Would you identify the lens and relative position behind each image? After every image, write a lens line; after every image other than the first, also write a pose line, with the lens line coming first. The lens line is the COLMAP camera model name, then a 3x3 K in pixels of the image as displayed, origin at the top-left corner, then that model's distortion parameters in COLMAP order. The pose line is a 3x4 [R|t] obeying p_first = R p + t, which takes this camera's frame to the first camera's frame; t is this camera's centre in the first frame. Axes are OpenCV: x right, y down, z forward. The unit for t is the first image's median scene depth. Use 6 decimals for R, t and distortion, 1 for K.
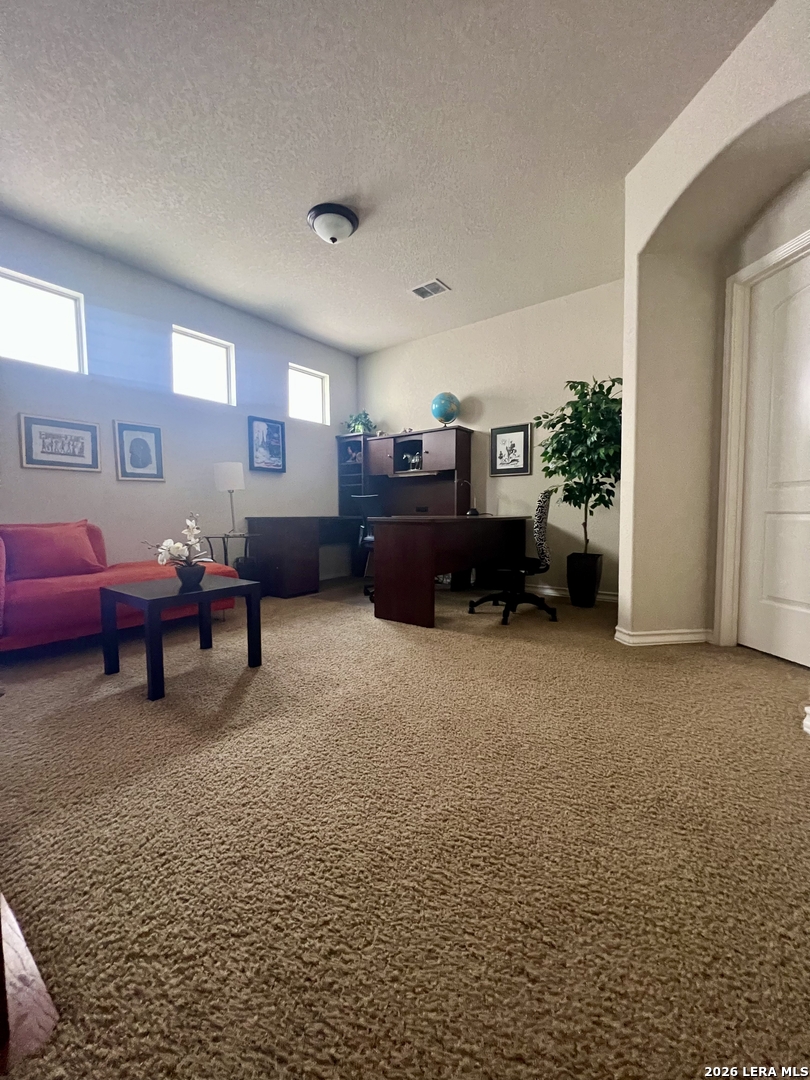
lens RADIAL K [[432.0, 0, 403.1], [0, 432.0, 538.9], [0, 0, 1]] dist [-0.002459, 0.000735]
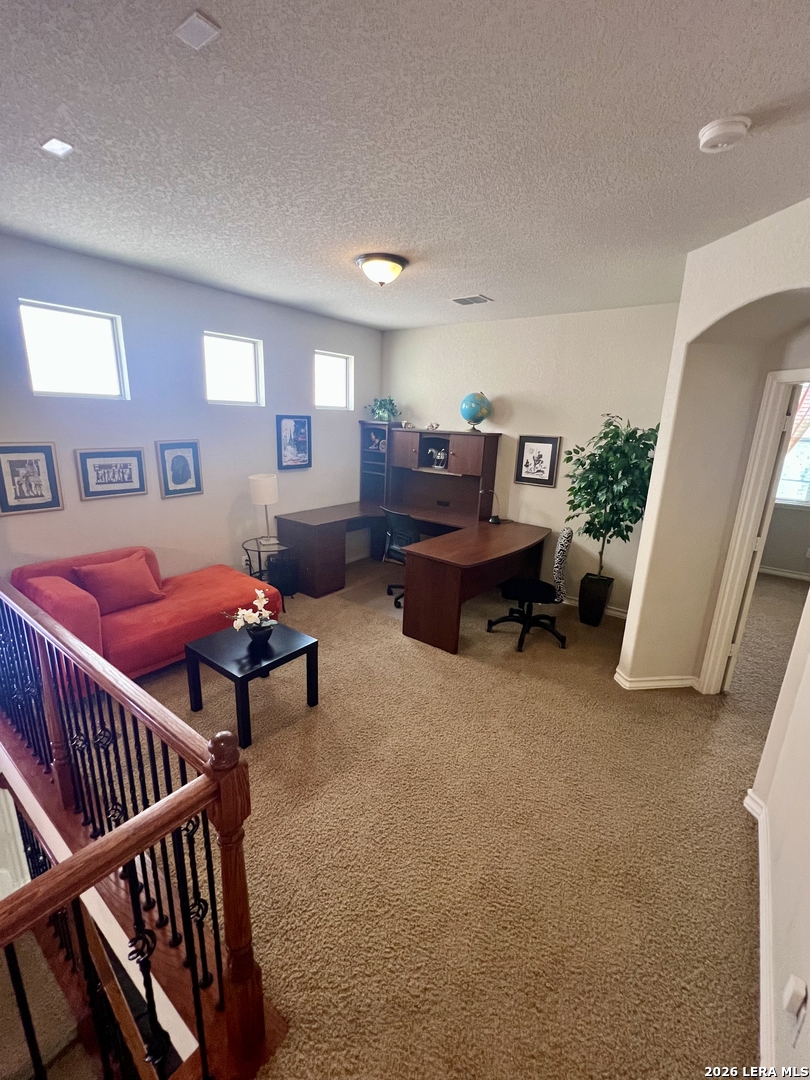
lens RADIAL K [[460.7, 0, 403.2], [0, 460.7, 538.6], [0, 0, 1]] dist [-0.003231, 0.001287]
pose [[0.999040, 0.042904, 0.008899, -0.096779], [-0.043815, 0.979838, 0.194931, -0.328936], [-0.000356, -0.195134, 0.980777, -0.131229]]
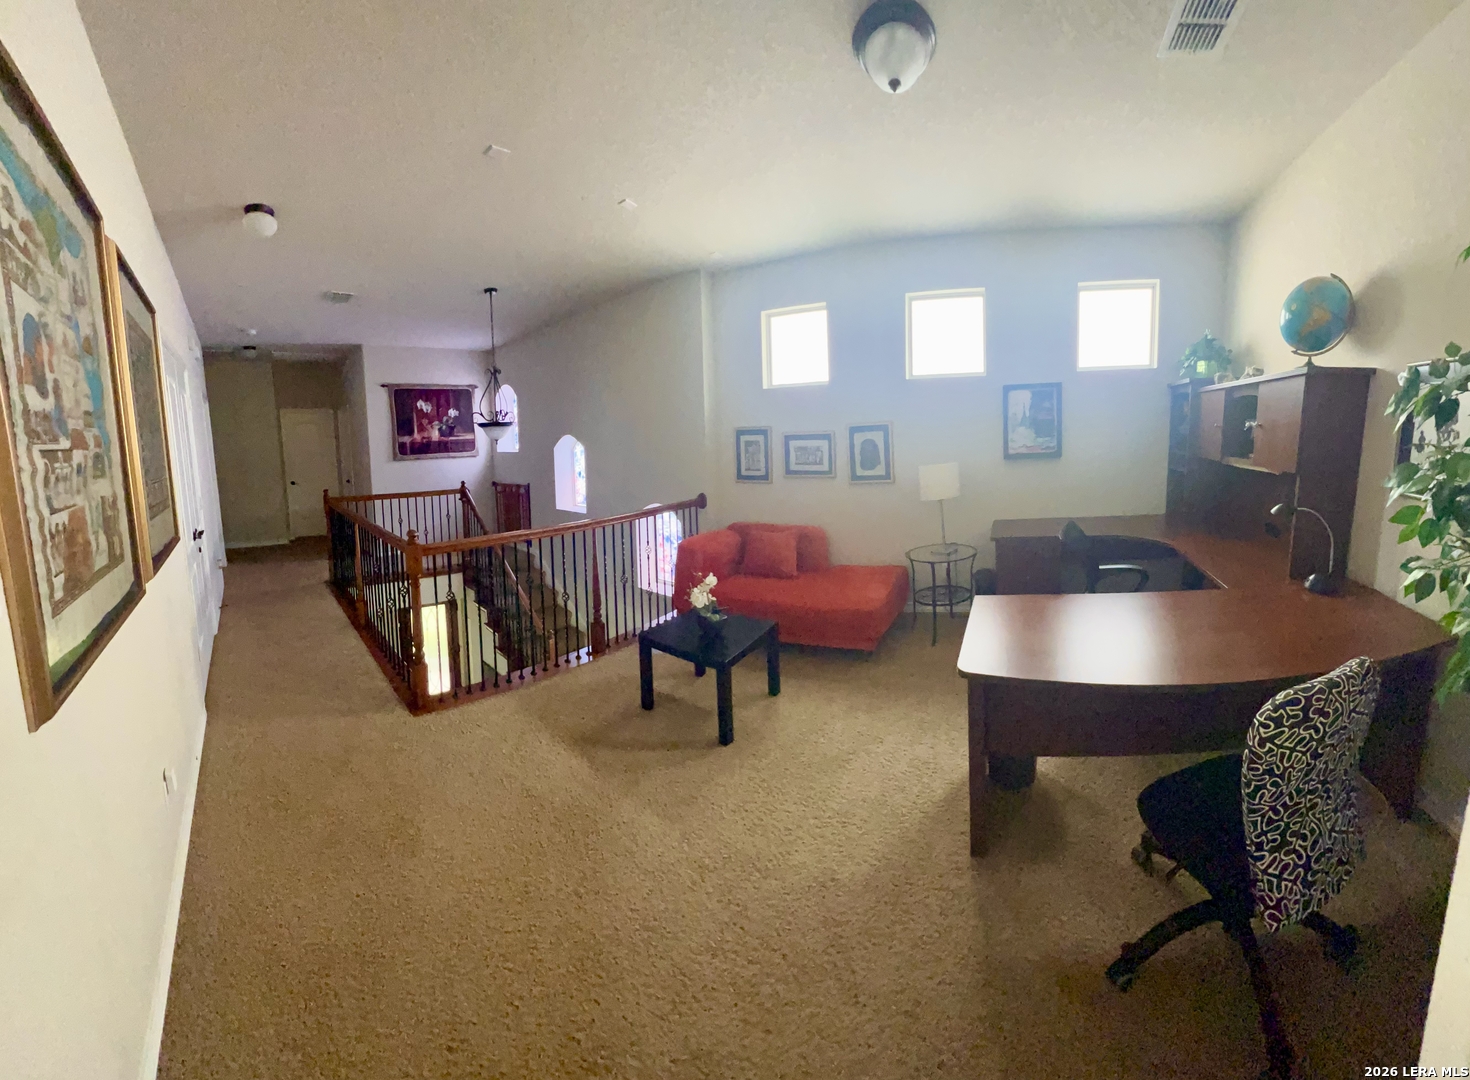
lens RADIAL K [[627.0, 0, 862.1], [0, 627.0, 523.9], [0, 0, 1]] dist [0.004647, 0.000023]
pose [[0.351995, 0.135118, -0.926198, 0.825293], [-0.021748, 0.990439, 0.136224, -0.280695], [0.935749, -0.027807, 0.351568, 0.588887]]
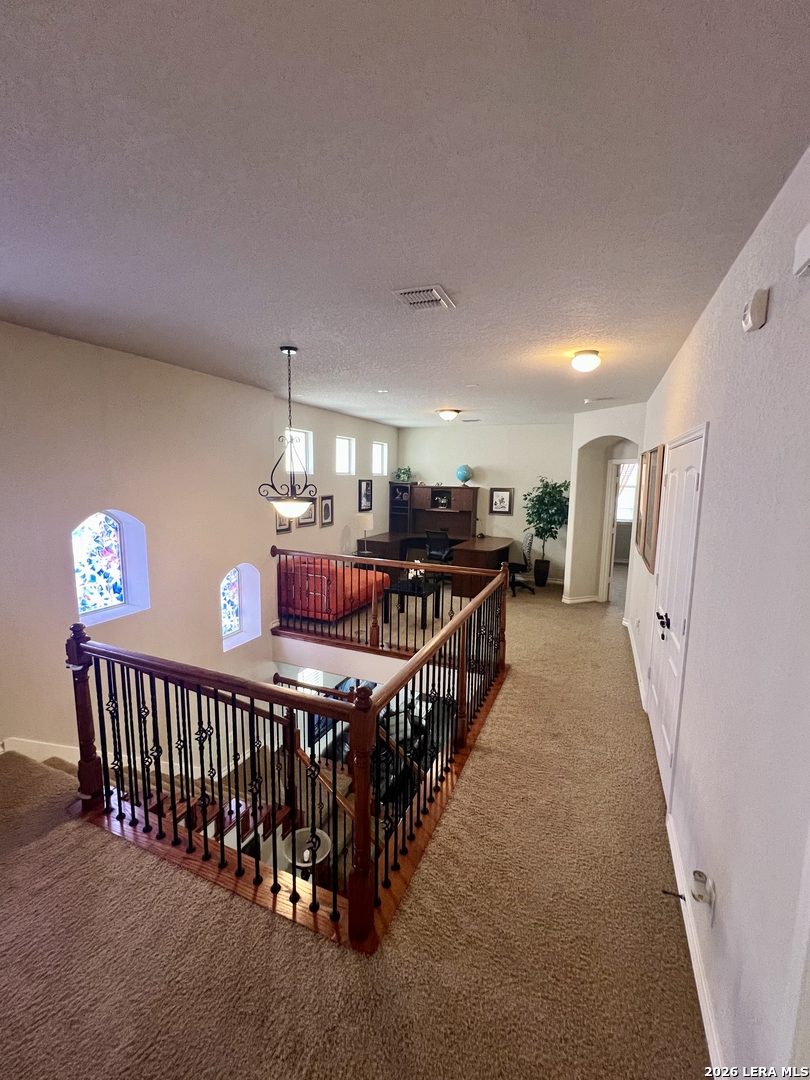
lens RADIAL K [[460.7, 0, 404.7], [0, 460.7, 536.5], [0, 0, 1]] dist [-0.003231, 0.001287]
pose [[0.968962, -0.007567, 0.247095, -0.922436], [-0.009568, 0.997635, 0.068071, -0.273340], [-0.247026, -0.068322, 0.966597, -1.153866]]
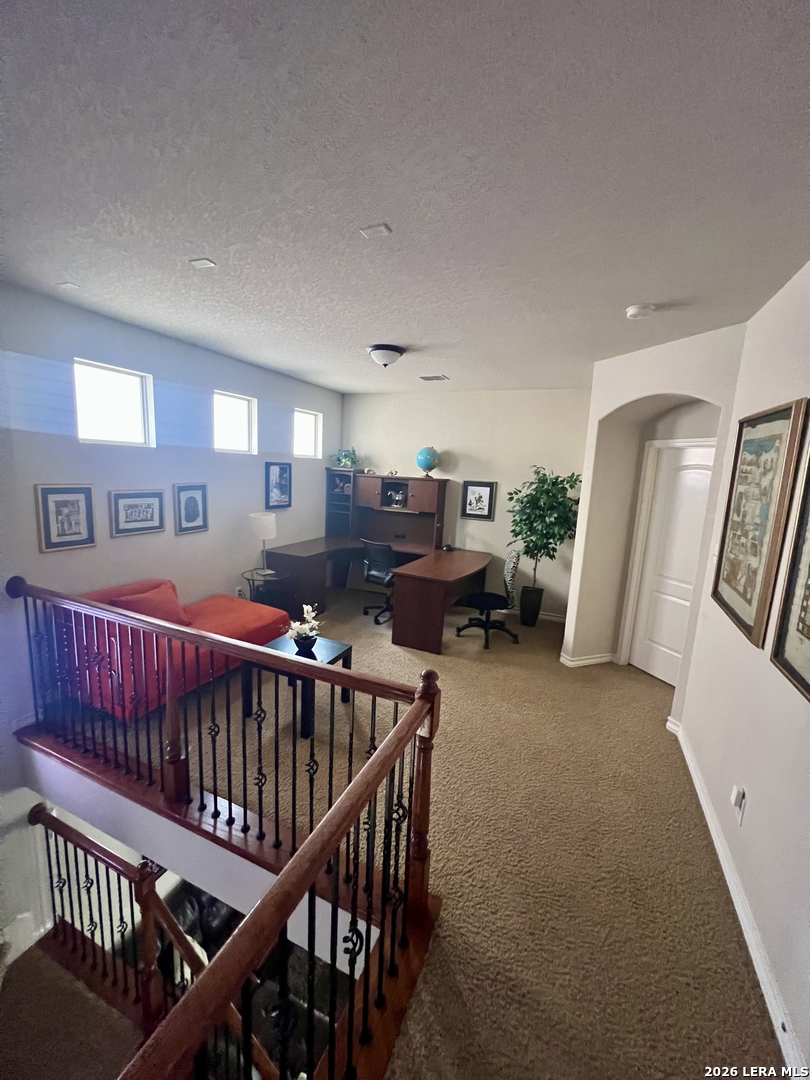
lens RADIAL K [[432.0, 0, 403.2], [0, 432.0, 538.2], [0, 0, 1]] dist [-0.002459, 0.000735]
pose [[0.971286, 0.018475, 0.237198, -0.399612], [-0.042818, 0.994276, 0.097890, -0.309376], [-0.234032, -0.105236, 0.966517, -0.294751]]
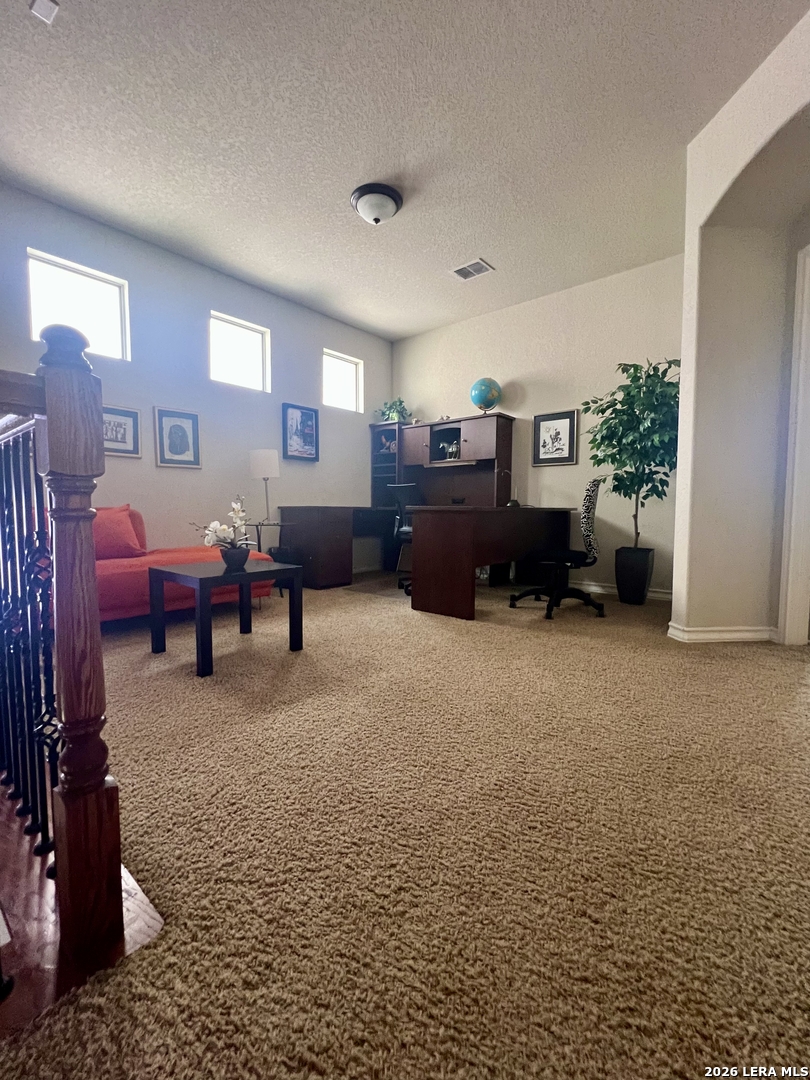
lens RADIAL K [[460.7, 0, 402.8], [0, 460.7, 538.8], [0, 0, 1]] dist [-0.003231, 0.001287]
pose [[0.998092, 0.014400, -0.060035, -0.028967], [-0.014305, 0.999896, 0.002001, 0.024722], [0.060057, -0.001138, 0.998194, -0.037393]]
